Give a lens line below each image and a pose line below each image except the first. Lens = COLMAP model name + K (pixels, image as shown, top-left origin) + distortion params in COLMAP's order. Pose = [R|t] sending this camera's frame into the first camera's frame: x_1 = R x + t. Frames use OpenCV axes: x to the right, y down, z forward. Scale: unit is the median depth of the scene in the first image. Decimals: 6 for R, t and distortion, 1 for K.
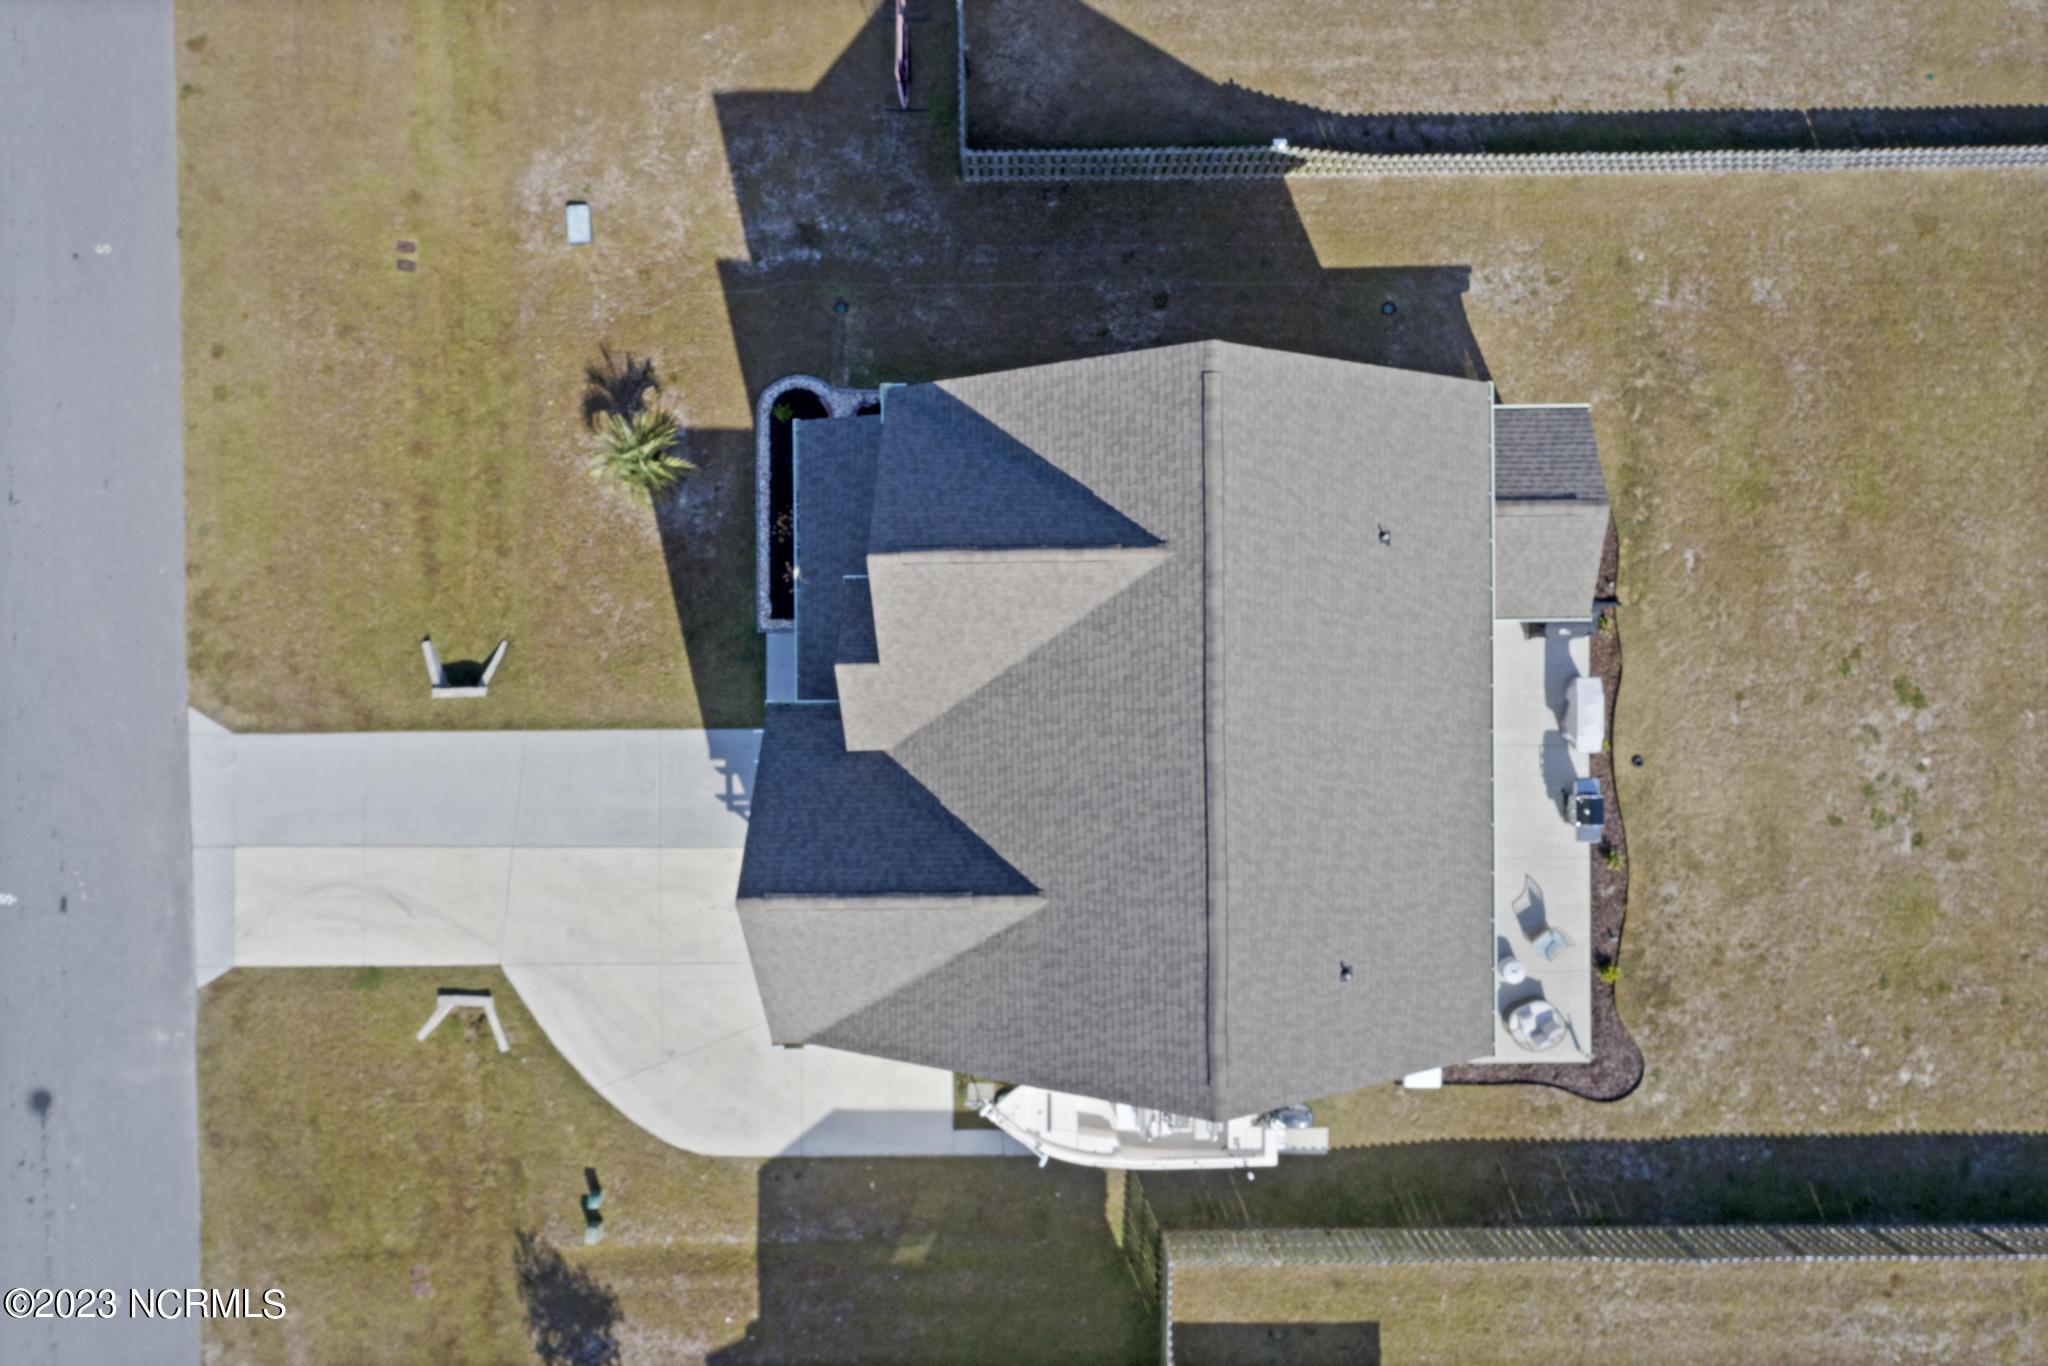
lens RADIAL K [[1402.1, 0, 1022.6], [0, 1402.1, 680.1], [0, 0, 1]] dist [-0.005019, 0.016104]
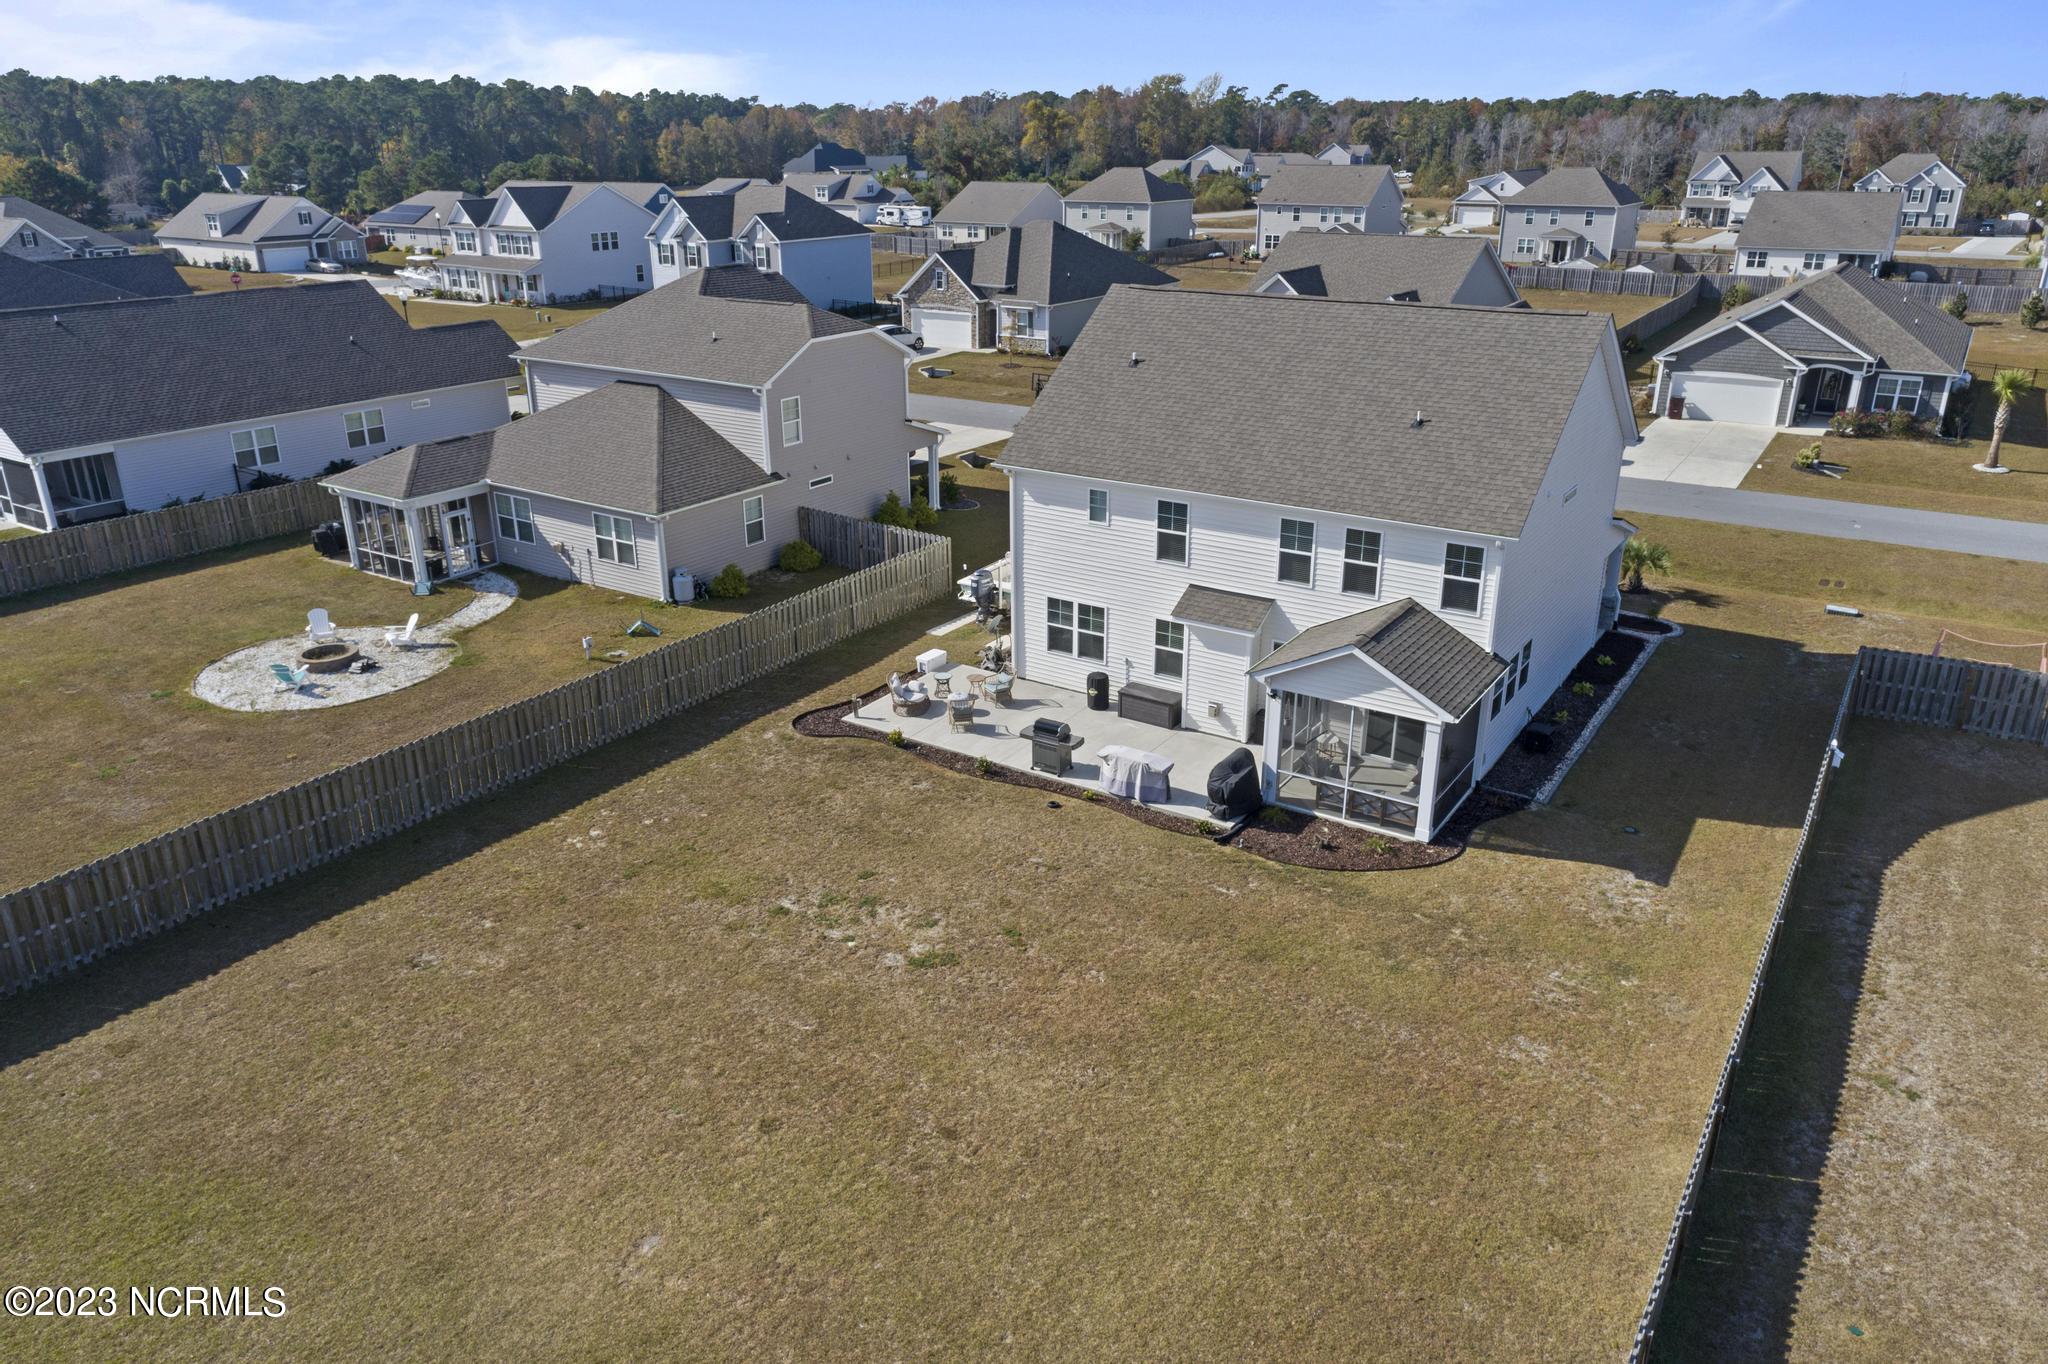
lens RADIAL K [[1408.8, 0, 1024.0], [0, 1408.8, 682.0], [0, 0, 1]] dist [-0.007326, 0.022201]
pose [[-0.562321, 0.306043, -0.768201, 1.137299], [-0.826903, -0.213868, 0.520088, -0.390672], [-0.005124, 0.927684, 0.373330, 0.575482]]
